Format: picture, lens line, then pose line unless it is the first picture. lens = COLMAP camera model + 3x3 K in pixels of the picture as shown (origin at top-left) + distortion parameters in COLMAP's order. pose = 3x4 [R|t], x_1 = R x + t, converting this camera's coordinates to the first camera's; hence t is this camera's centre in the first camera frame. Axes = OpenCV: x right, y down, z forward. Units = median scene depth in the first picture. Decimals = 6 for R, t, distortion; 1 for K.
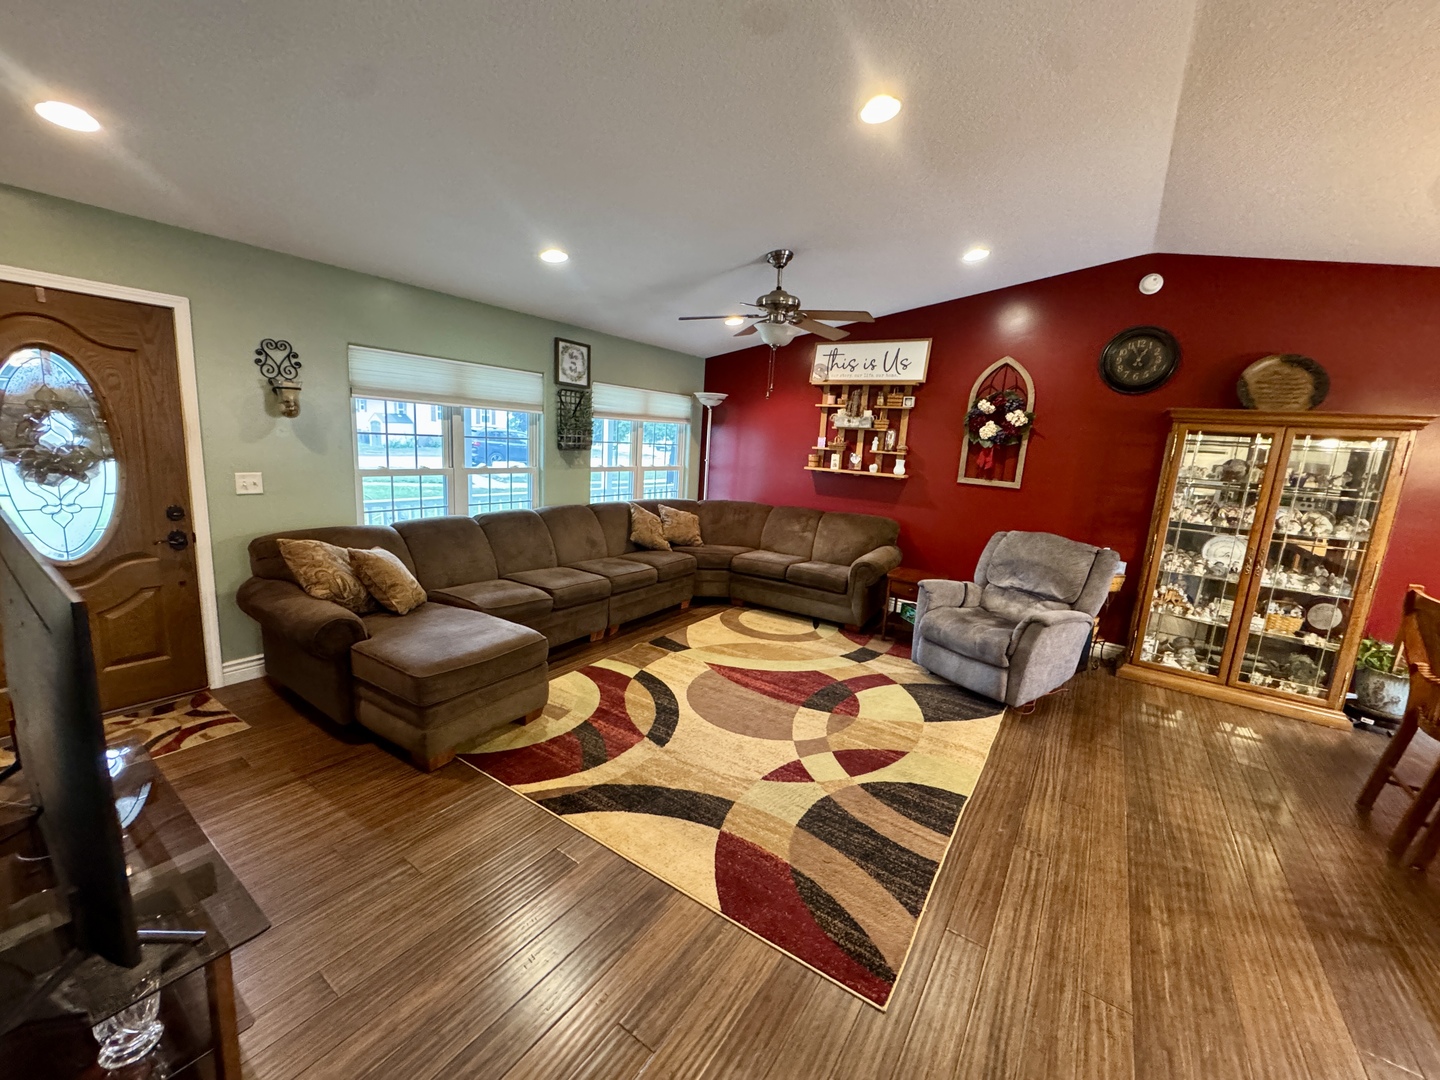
lens RADIAL K [[573.7, 0, 717.4], [0, 573.7, 541.5], [0, 0, 1]] dist [-0.003291, 0.000284]
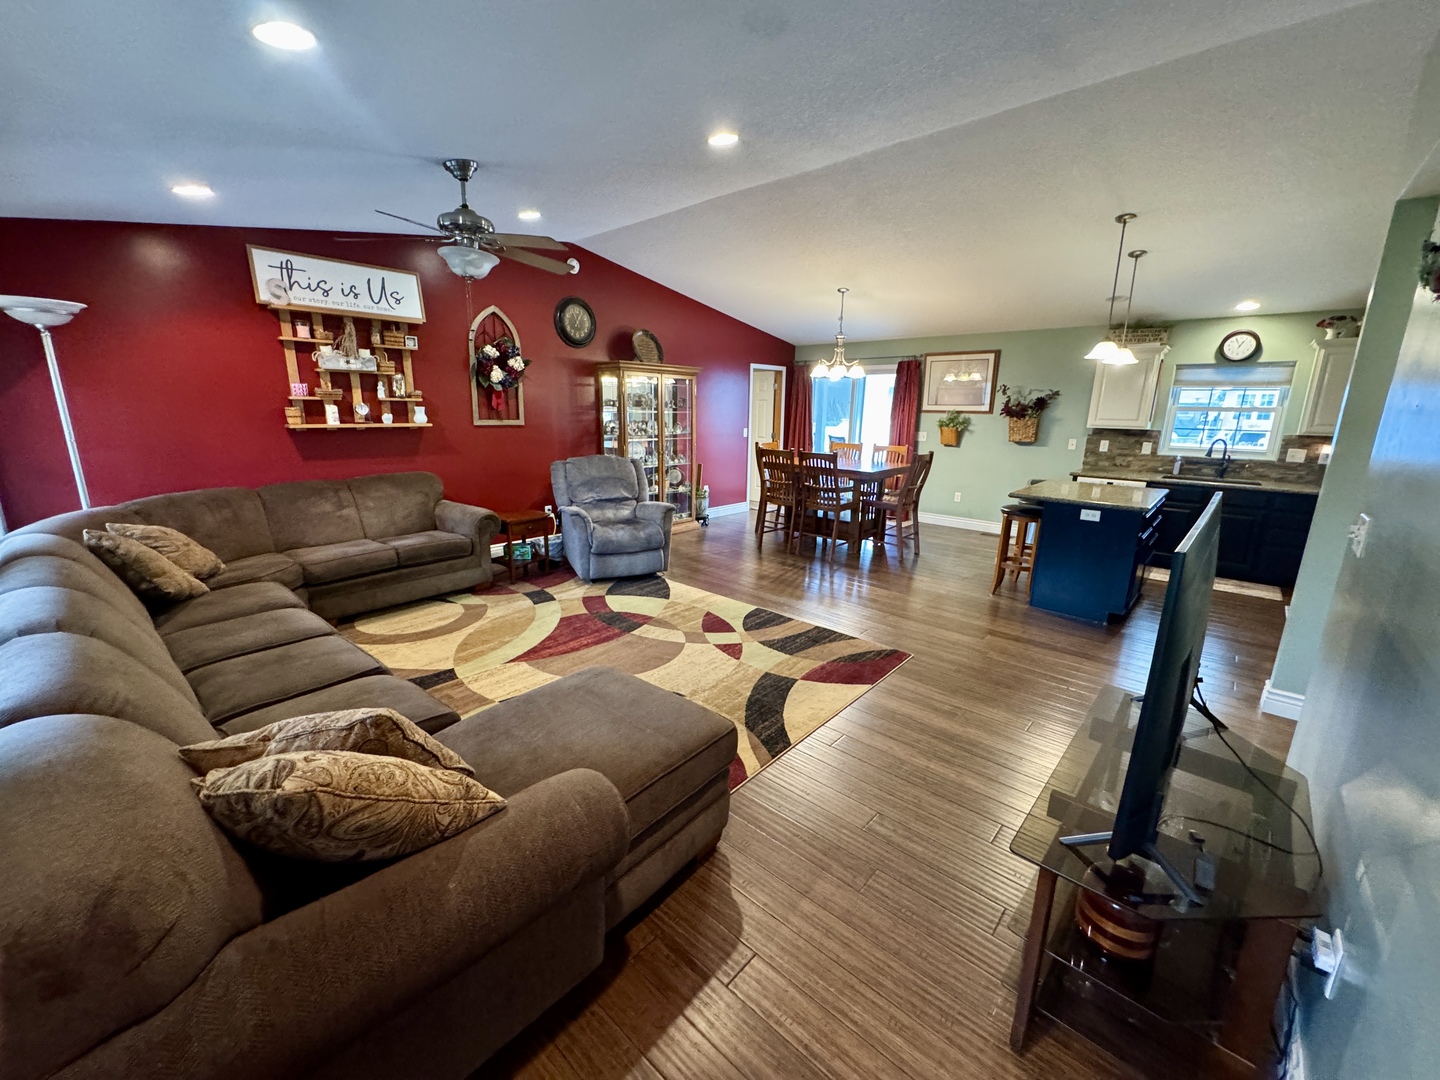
lens RADIAL K [[573.7, 0, 721.6], [0, 573.7, 541.2], [0, 0, 1]] dist [-0.003291, 0.000284]
pose [[0.130351, -0.283358, 0.950114, -0.761461], [0.170729, 0.950391, 0.260018, -0.129258], [-0.976658, 0.128318, 0.172262, 0.546246]]
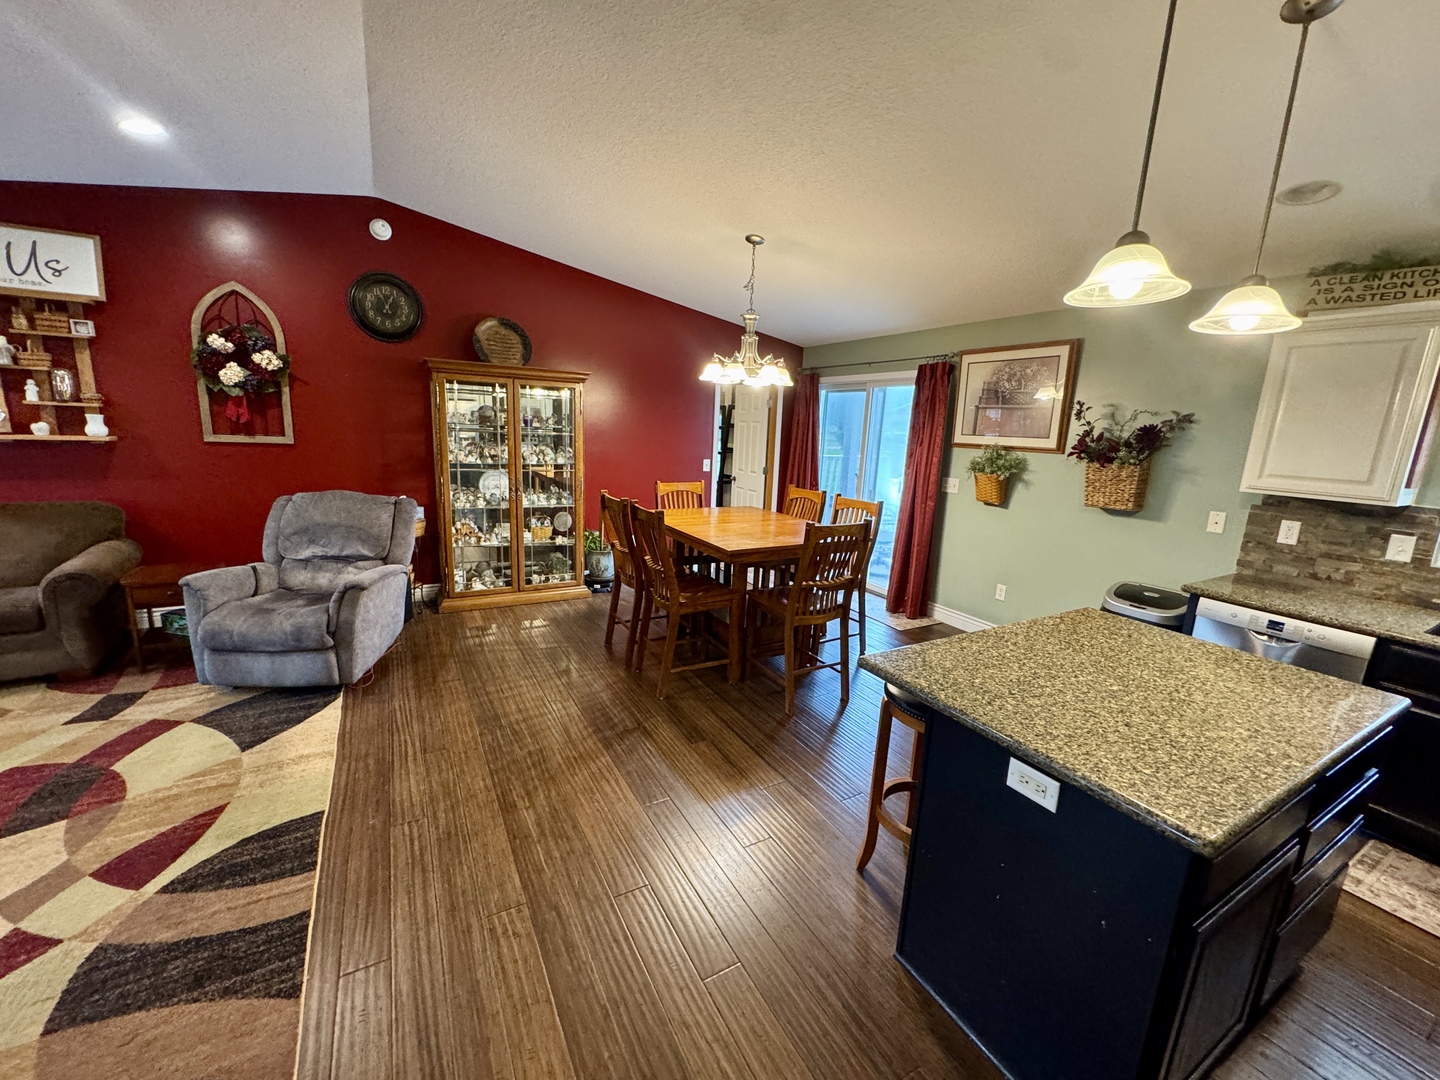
lens RADIAL K [[573.7, 0, 720.7], [0, 573.7, 539.3], [0, 0, 1]] dist [-0.003291, 0.000284]
pose [[0.437737, -0.218703, 0.872098, 0.026020], [0.145854, 0.974390, 0.171146, -0.006301], [-0.887194, 0.052283, 0.458425, 0.041811]]
